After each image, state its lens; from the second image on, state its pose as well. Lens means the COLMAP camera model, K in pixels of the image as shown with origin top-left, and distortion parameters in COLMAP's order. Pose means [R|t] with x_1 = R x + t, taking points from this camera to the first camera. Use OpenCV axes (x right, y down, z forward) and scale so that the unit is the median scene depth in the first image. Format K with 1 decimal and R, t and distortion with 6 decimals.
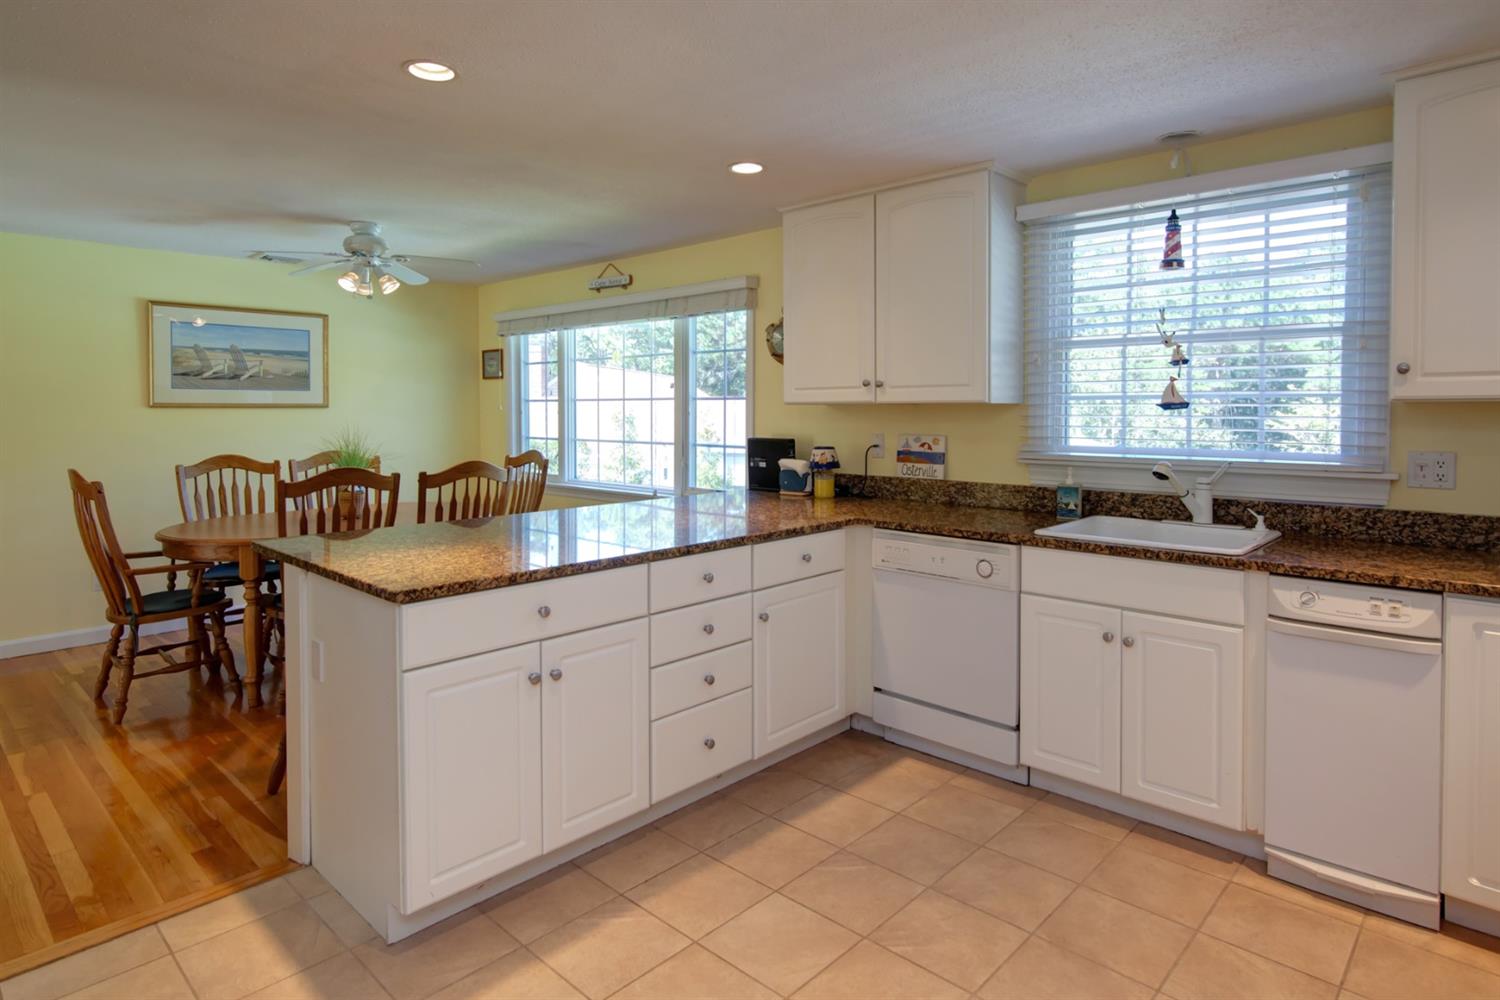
lens RADIAL K [[834.8, 0, 753.1], [0, 834.8, 428.7], [0, 0, 1]] dist [-0.006474, -0.000951]
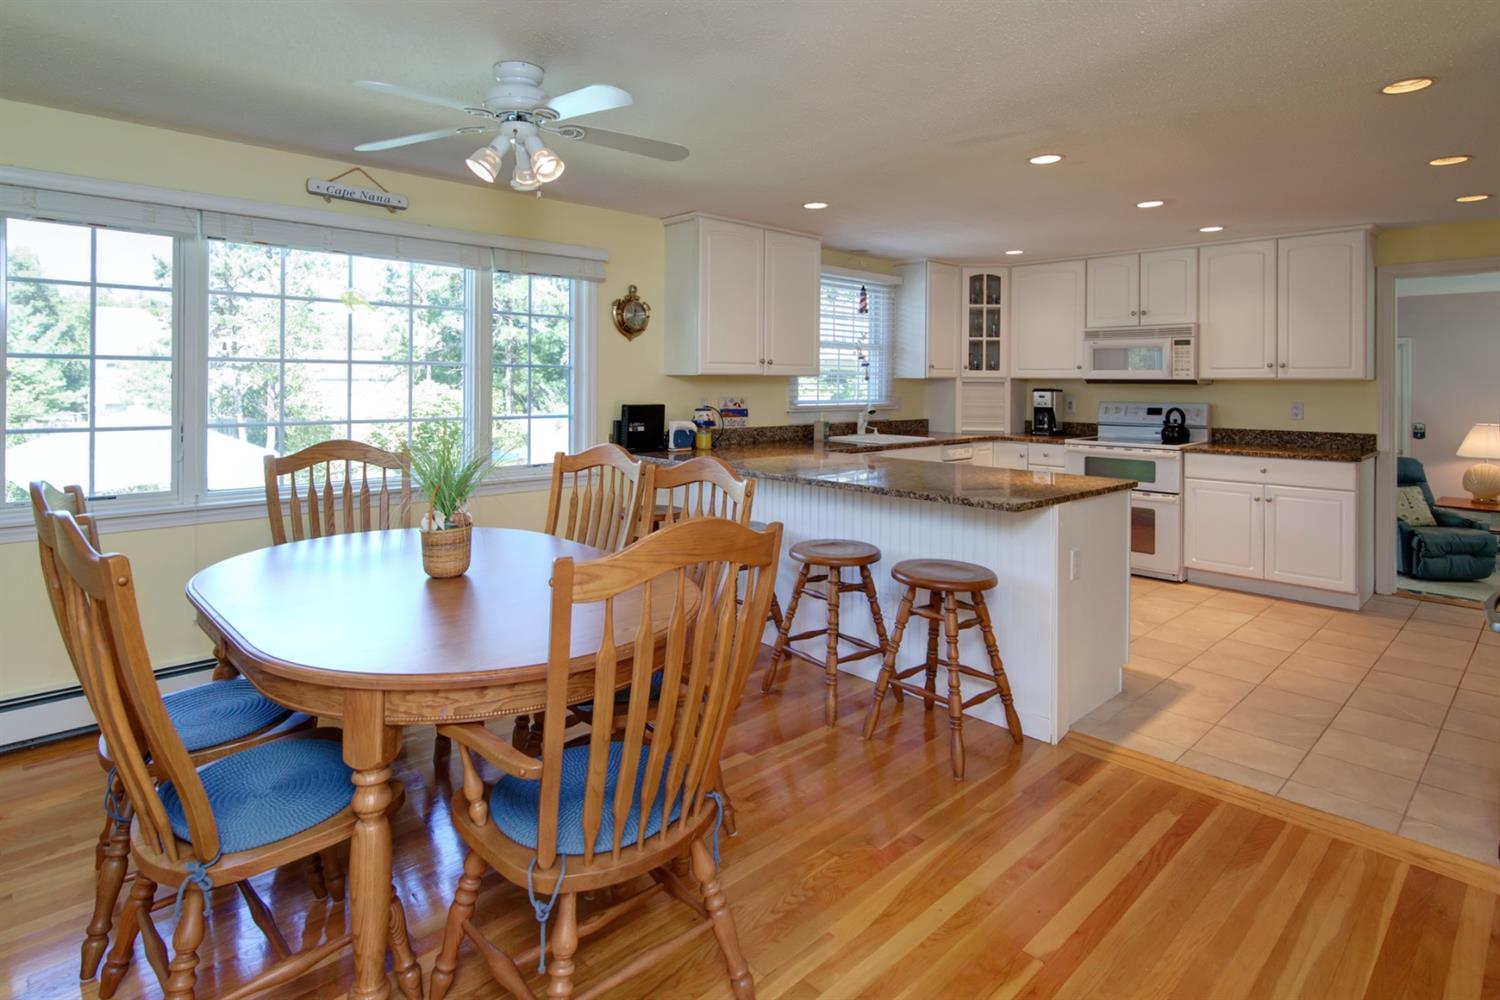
lens RADIAL K [[798.0, 0, 745.9], [0, 798.0, 380.9], [0, 0, 1]] dist [0.007357, 0.001312]
pose [[0.057098, -0.002309, 0.998366, -1.188490], [0.013918, 0.999902, 0.001517, -0.023165], [-0.998272, 0.013808, 0.057125, 0.926093]]
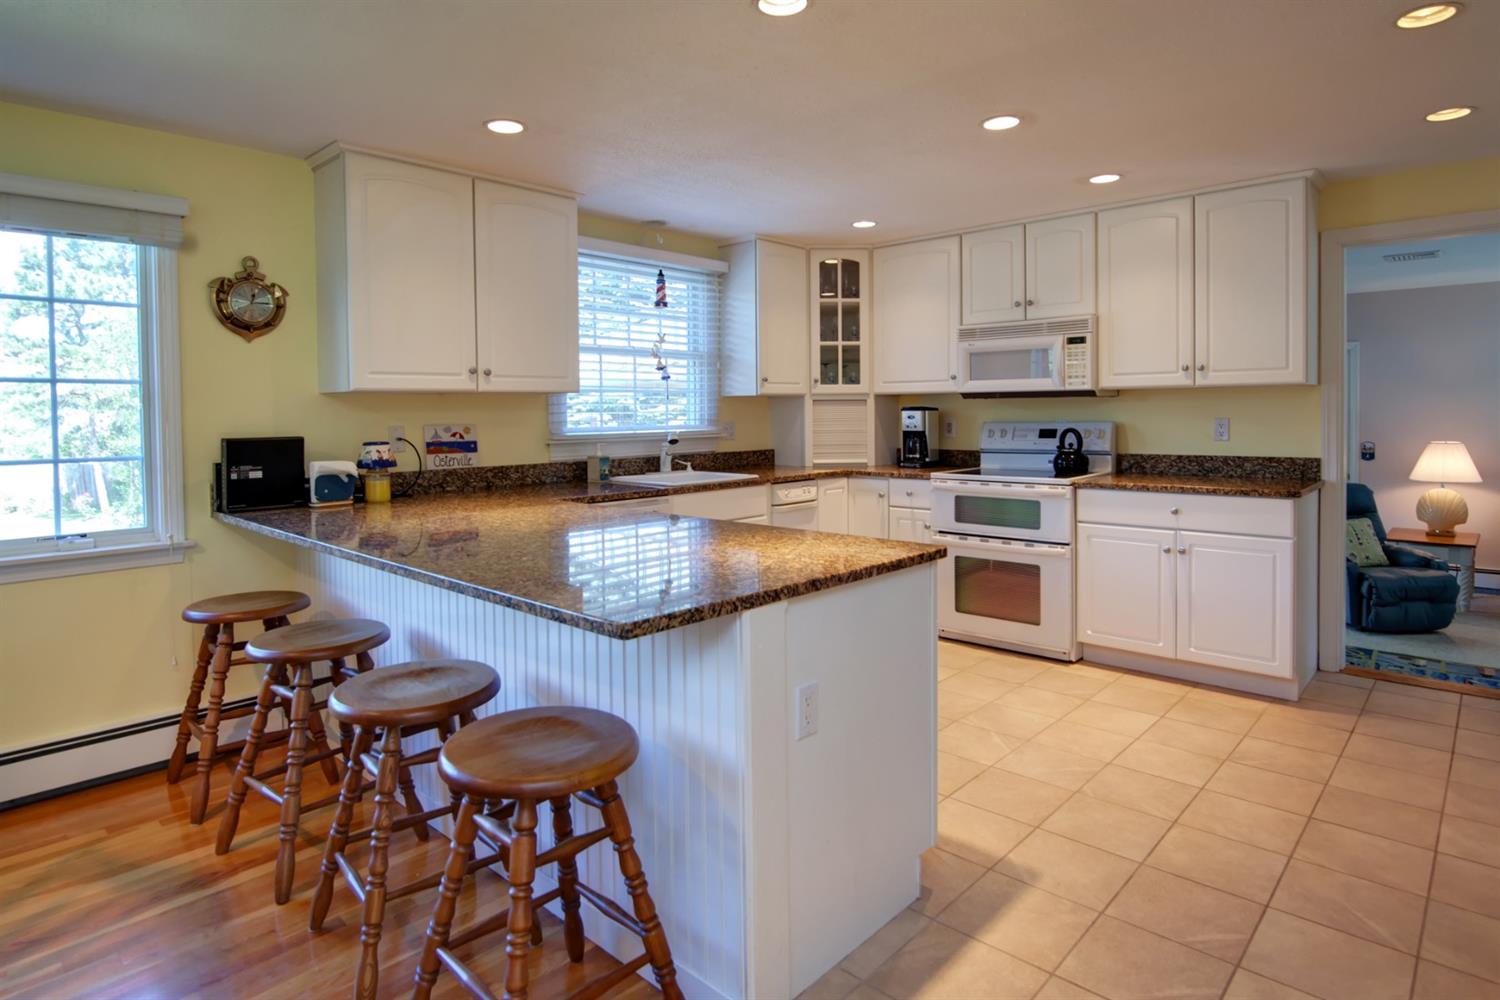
lens RADIAL K [[834.8, 0, 753.1], [0, 834.8, 428.7], [0, 0, 1]] dist [-0.006474, -0.000951]
pose [[-0.009628, -0.024402, 0.999656, -0.818851], [0.030856, 0.999219, 0.024689, -0.001373], [-0.999477, 0.031083, -0.008868, 0.666665]]
